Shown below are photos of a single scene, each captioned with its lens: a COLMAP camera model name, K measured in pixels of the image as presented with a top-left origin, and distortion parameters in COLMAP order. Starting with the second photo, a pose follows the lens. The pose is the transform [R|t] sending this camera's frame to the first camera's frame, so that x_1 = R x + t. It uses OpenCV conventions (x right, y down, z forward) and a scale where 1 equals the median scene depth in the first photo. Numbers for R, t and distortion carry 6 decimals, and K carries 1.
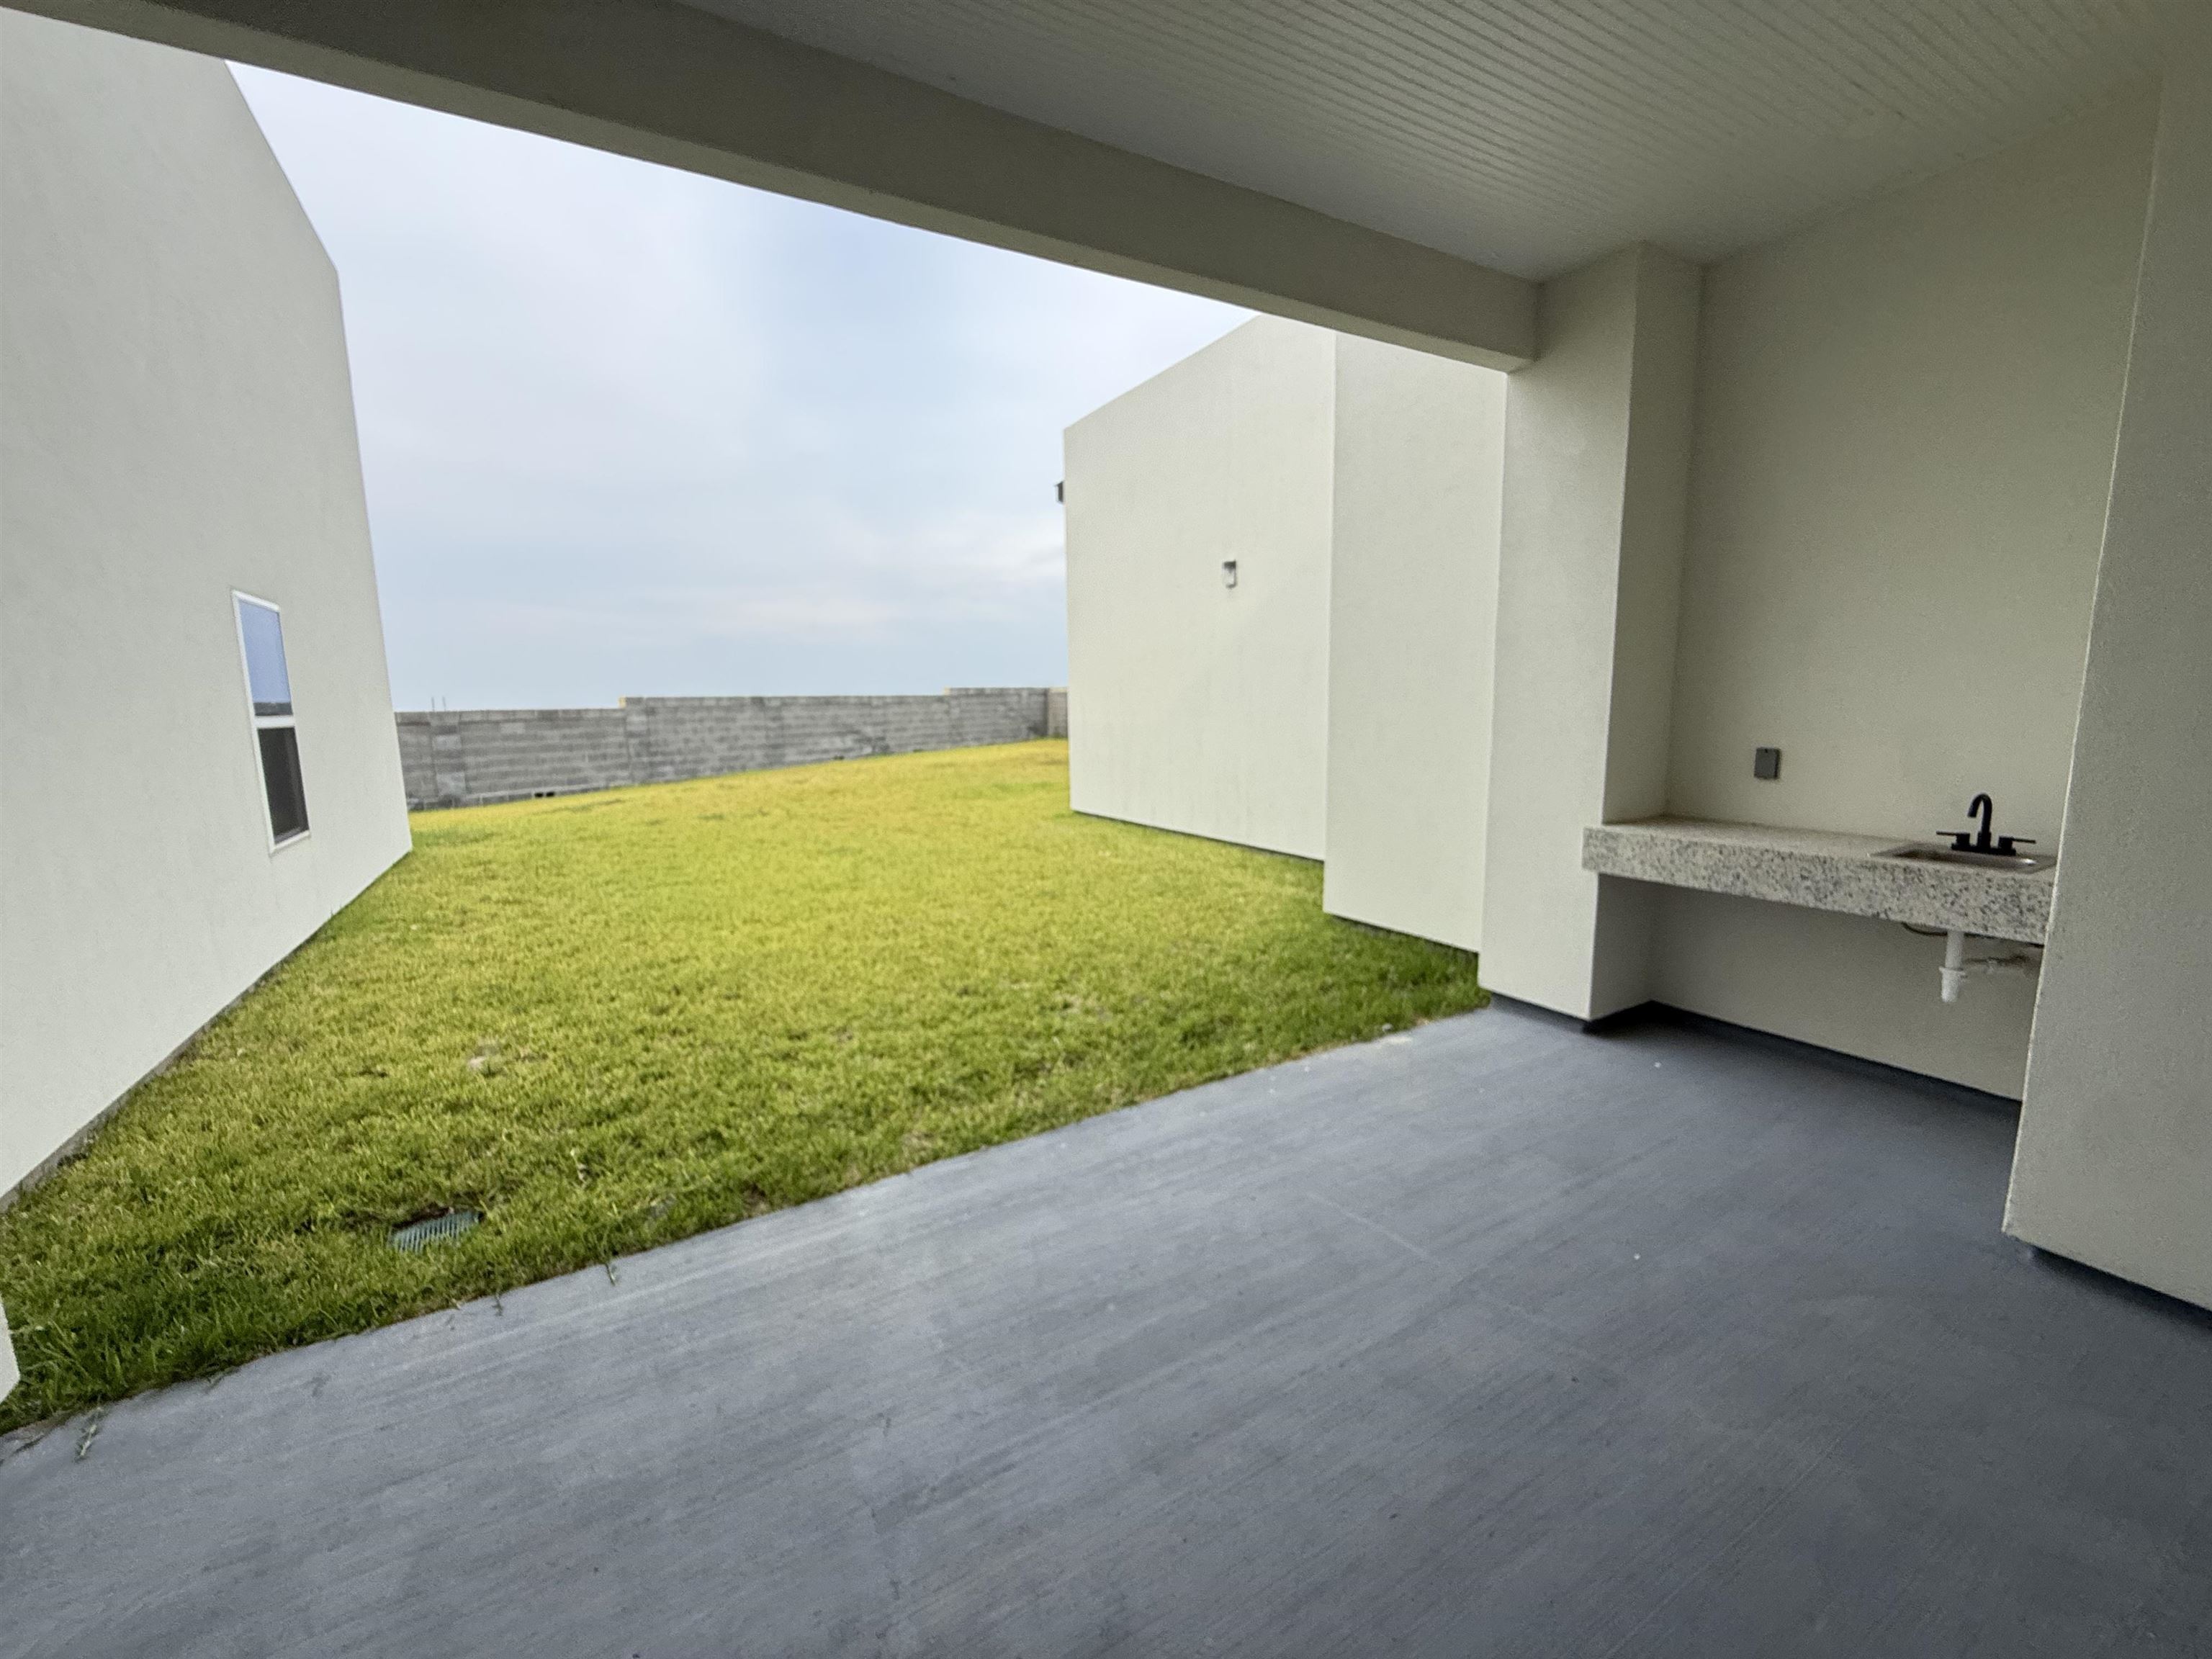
lens RADIAL K [[885.4, 0, 1106.0], [0, 885.4, 829.5], [0, 0, 1]] dist [0.001425, 0.000147]
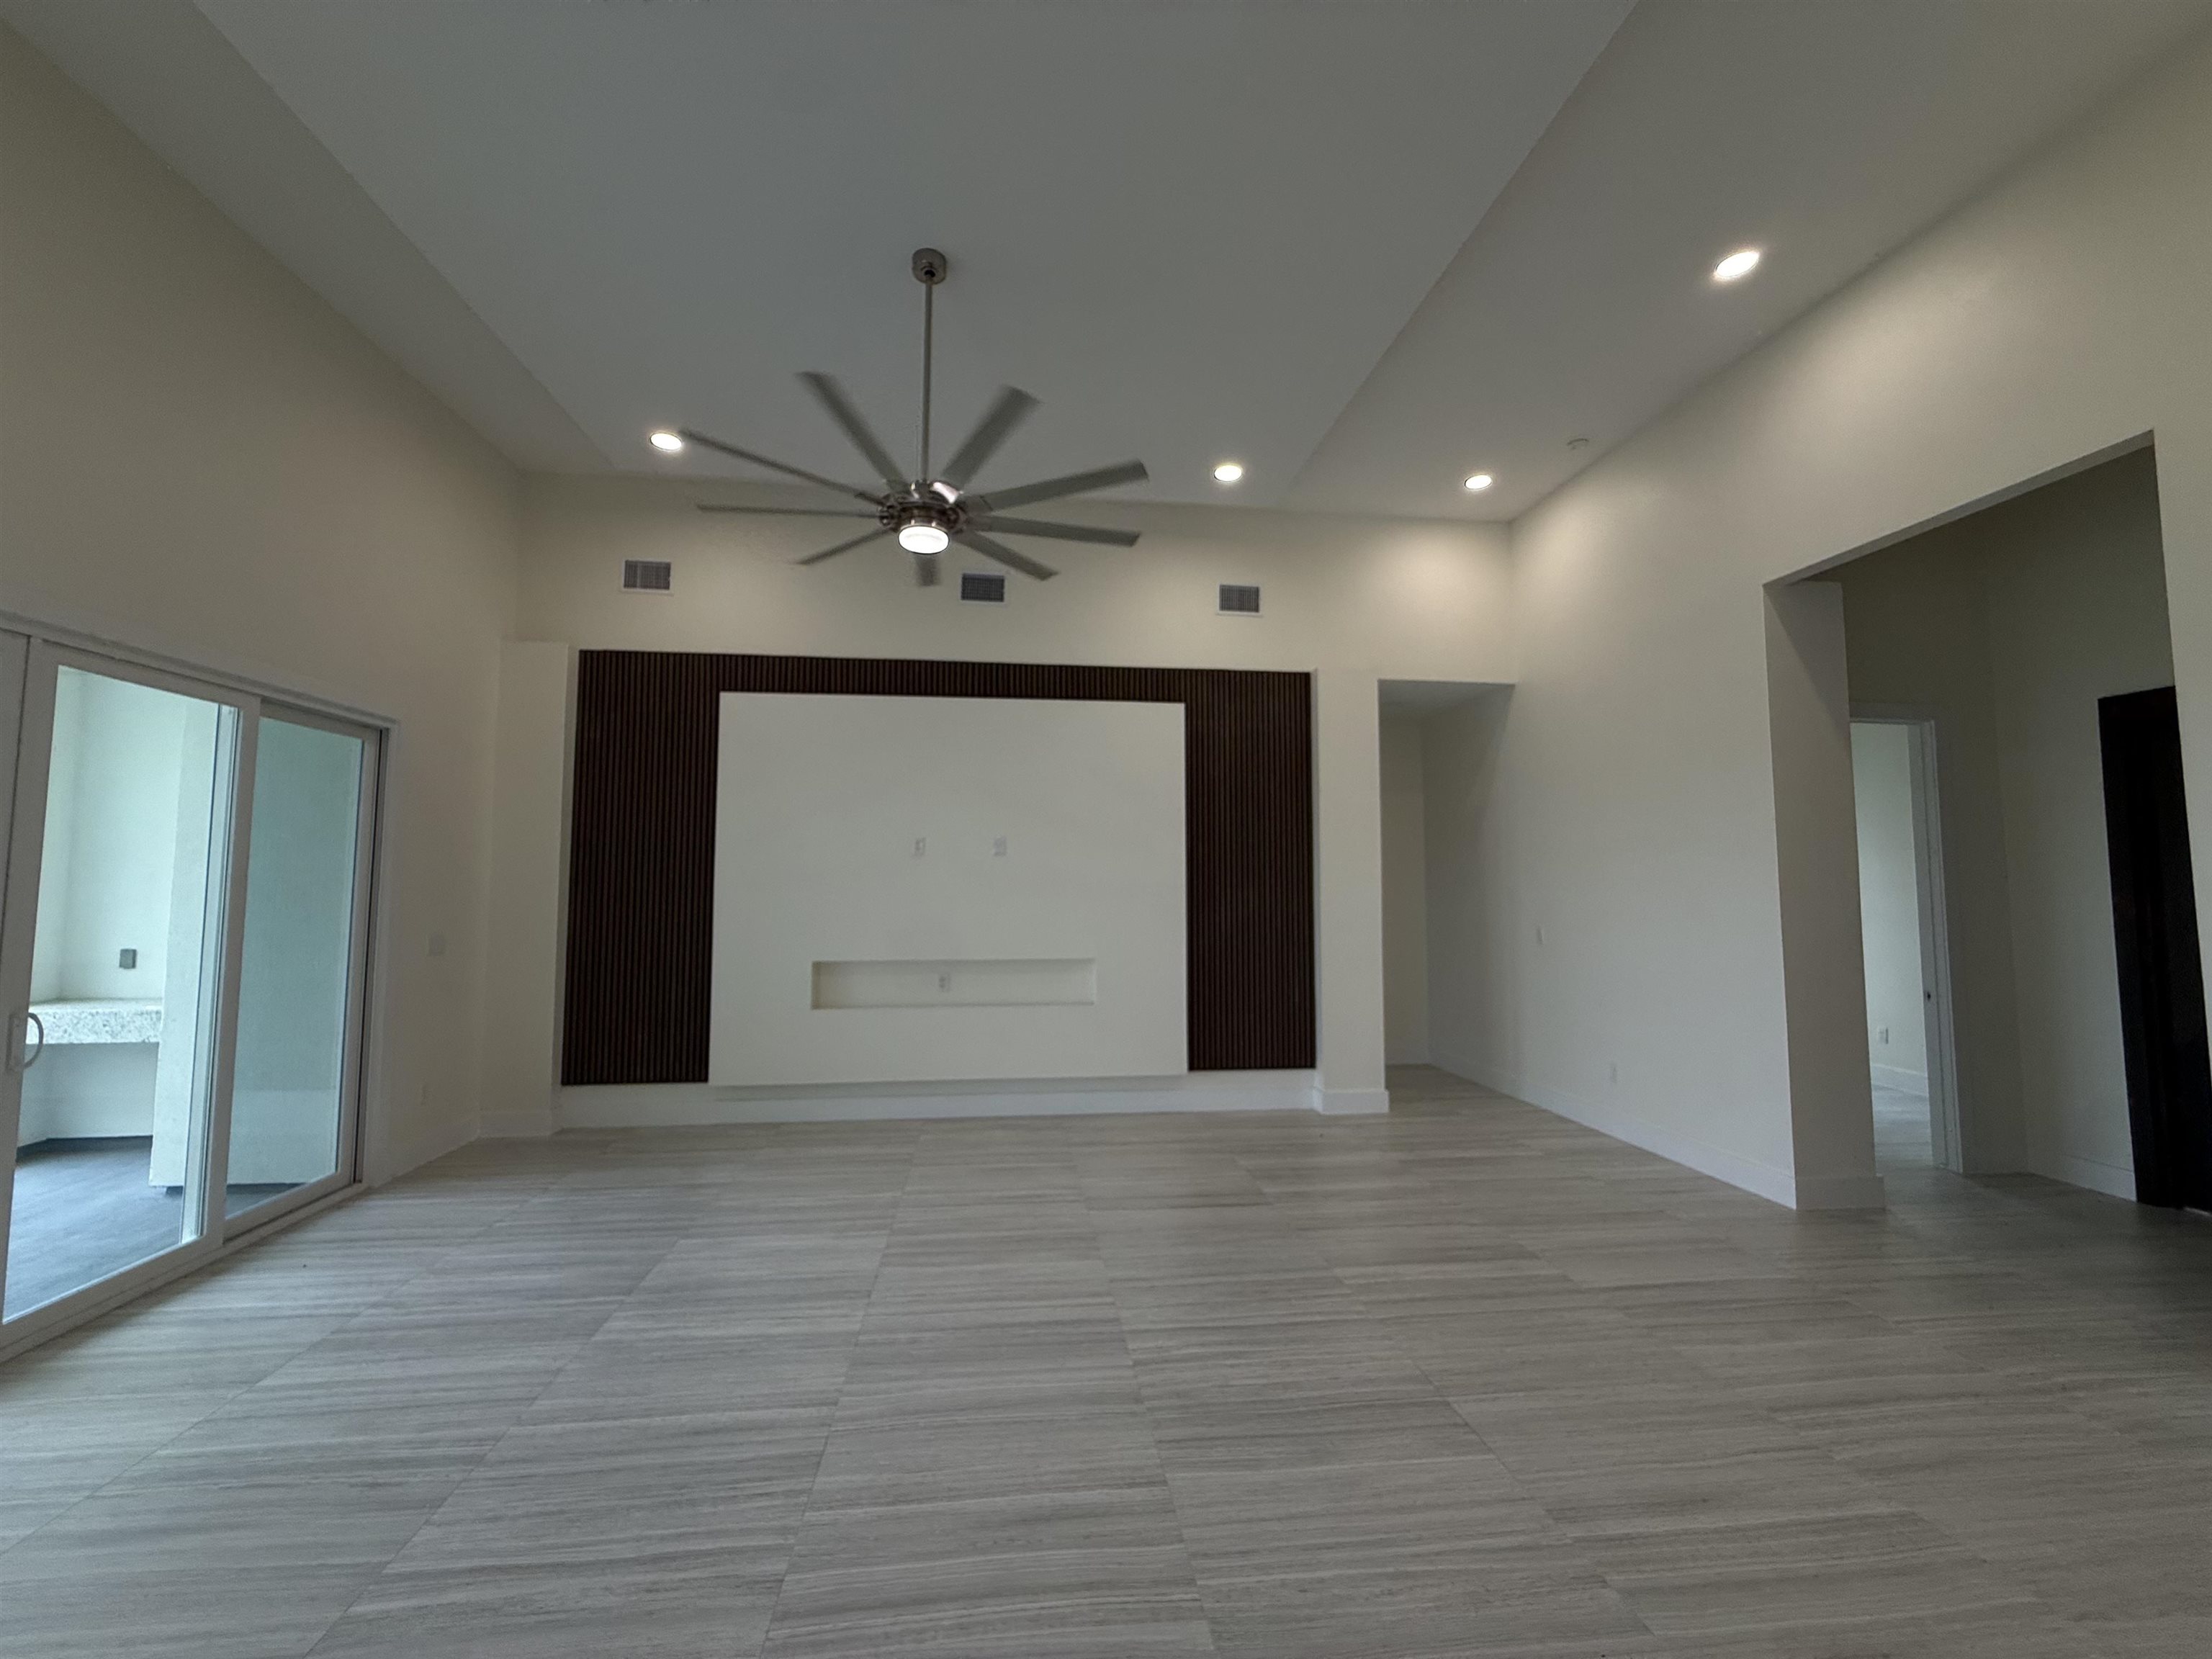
lens RADIAL K [[885.4, 0, 1106.0], [0, 885.4, 829.5], [0, 0, 1]] dist [0.001425, 0.000147]
pose [[0.400110, 0.076420, 0.913275, -0.002733], [0.129454, 0.981813, -0.138870, 0.032701], [-0.907278, 0.173790, 0.382940, -0.277112]]
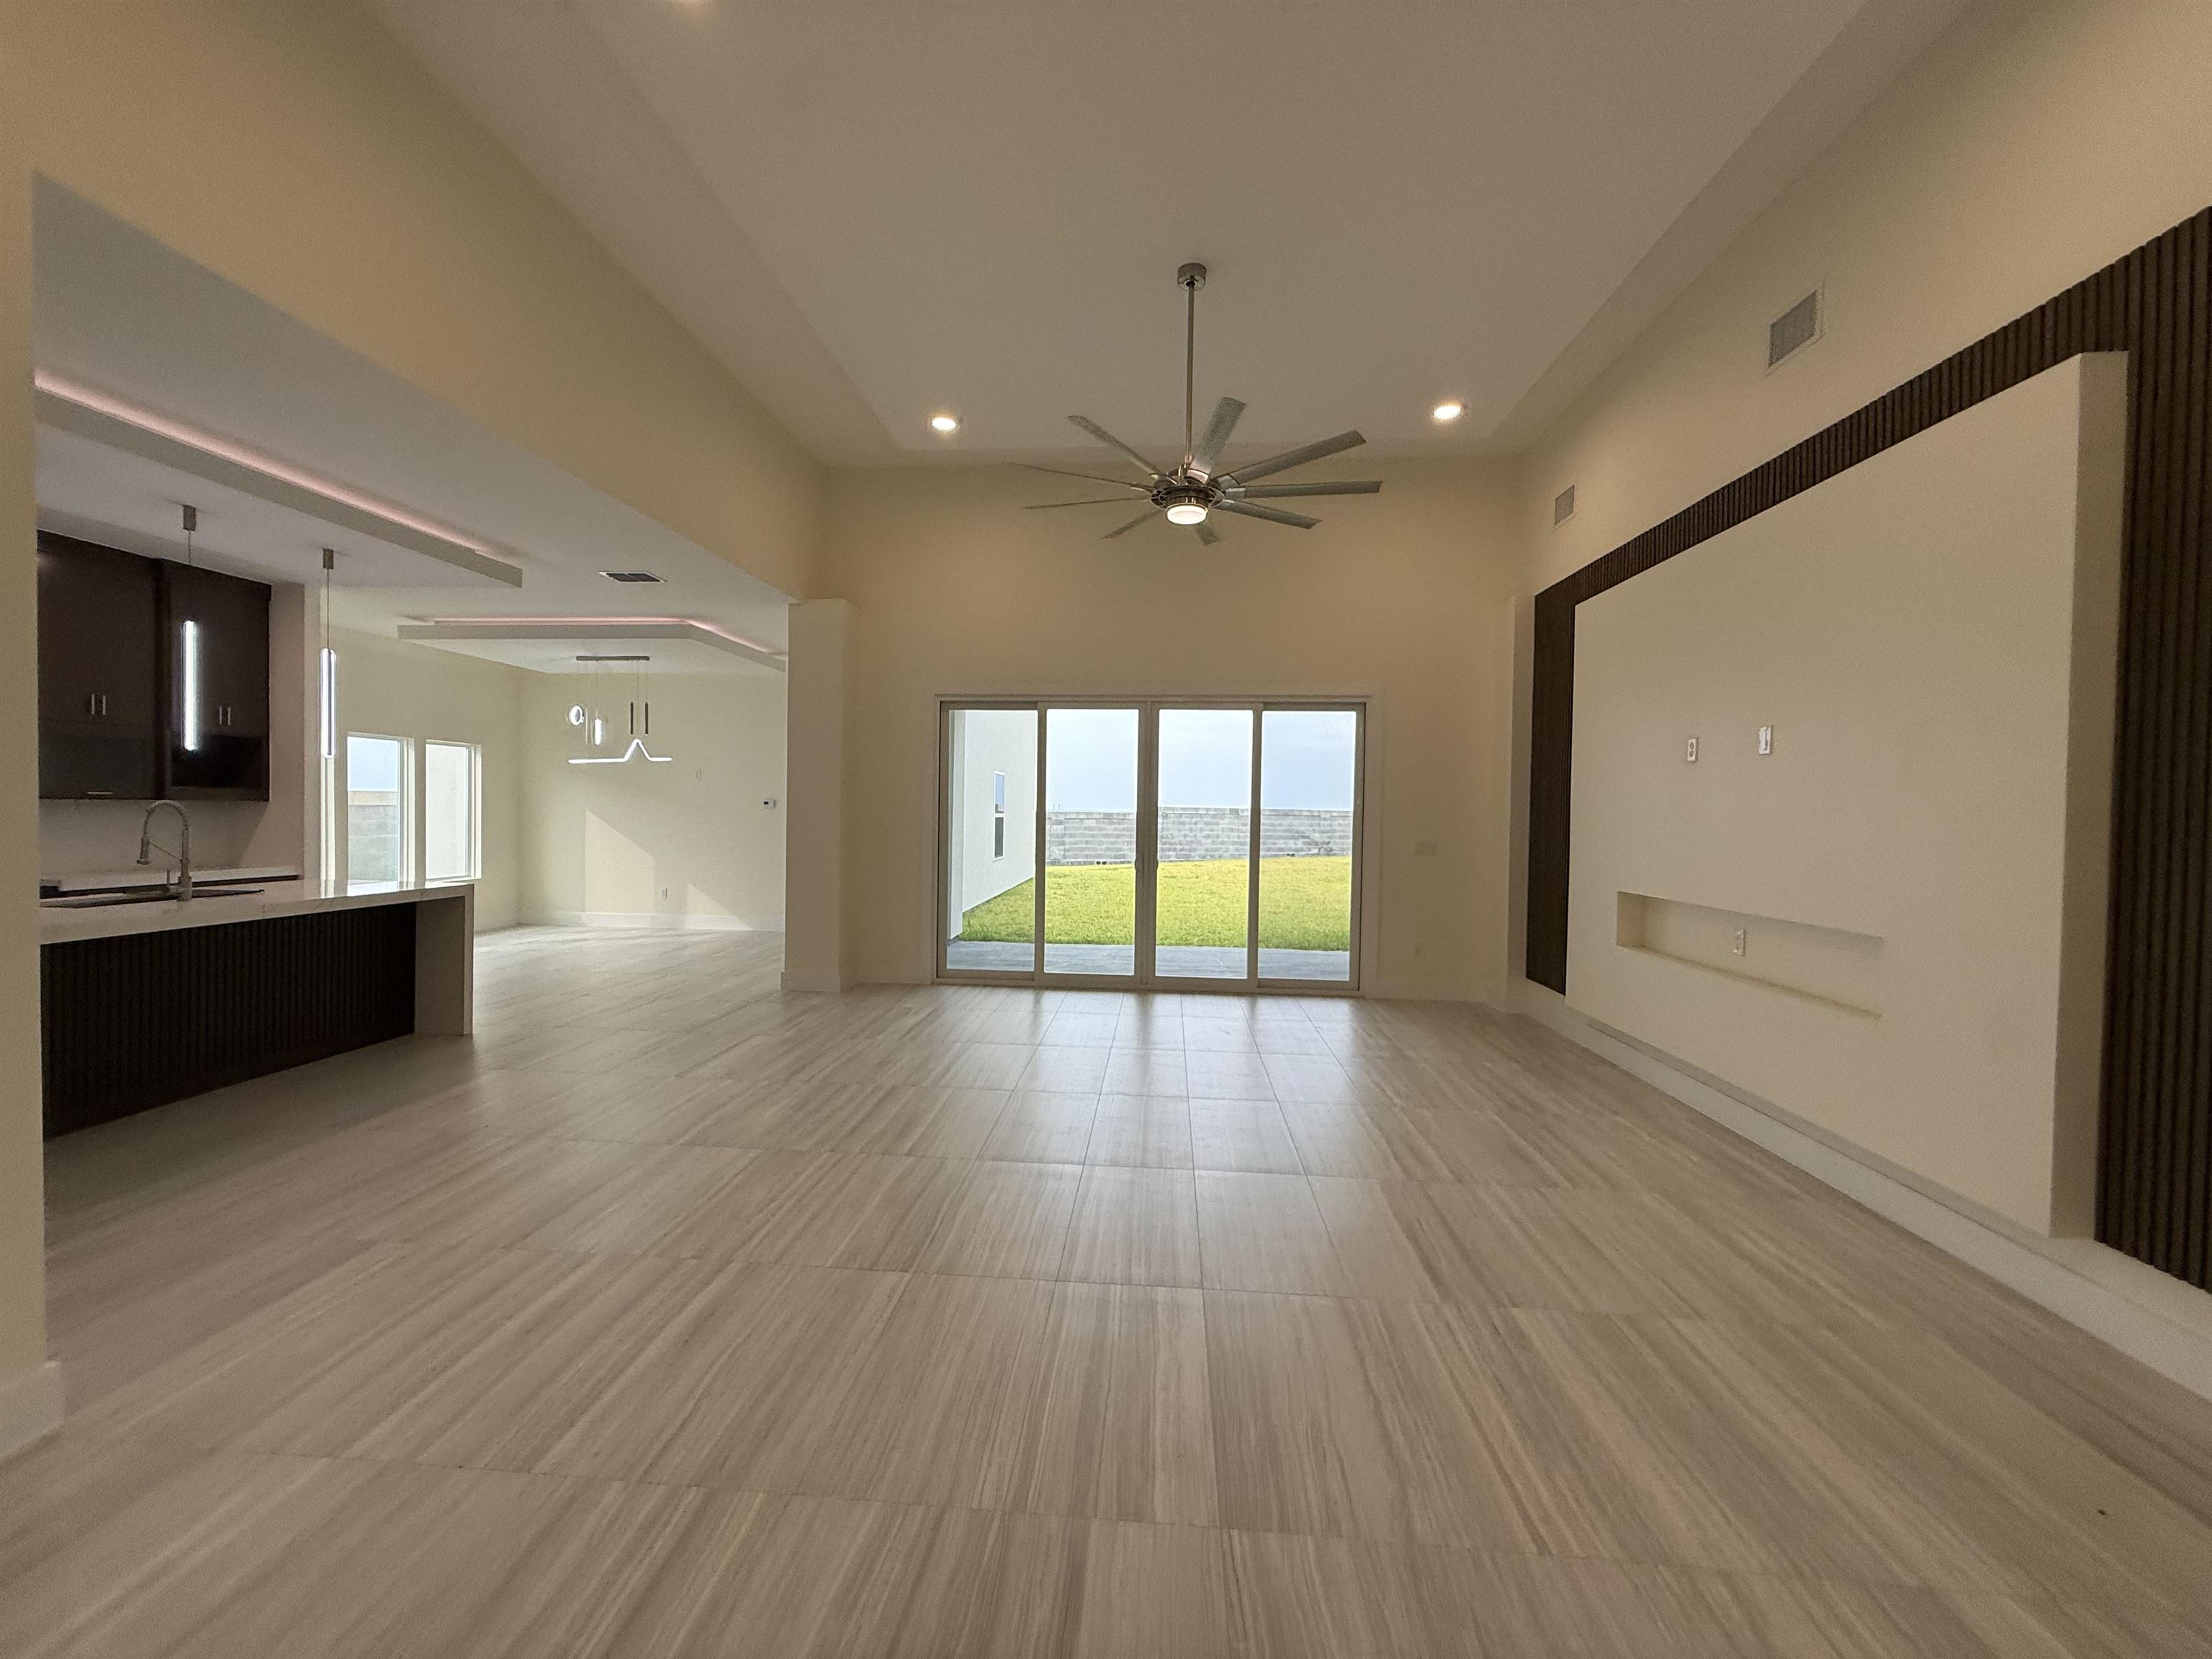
lens RADIAL K [[889.6, 0, 1092.4], [0, 889.6, 827.5], [0, 0, 1]] dist [0.001357, -0.000052]
pose [[0.818100, 0.044967, -0.573315, 0.317613], [-0.117136, 0.989068, -0.089573, 0.048036], [0.563020, 0.140435, 0.814424, -0.390747]]
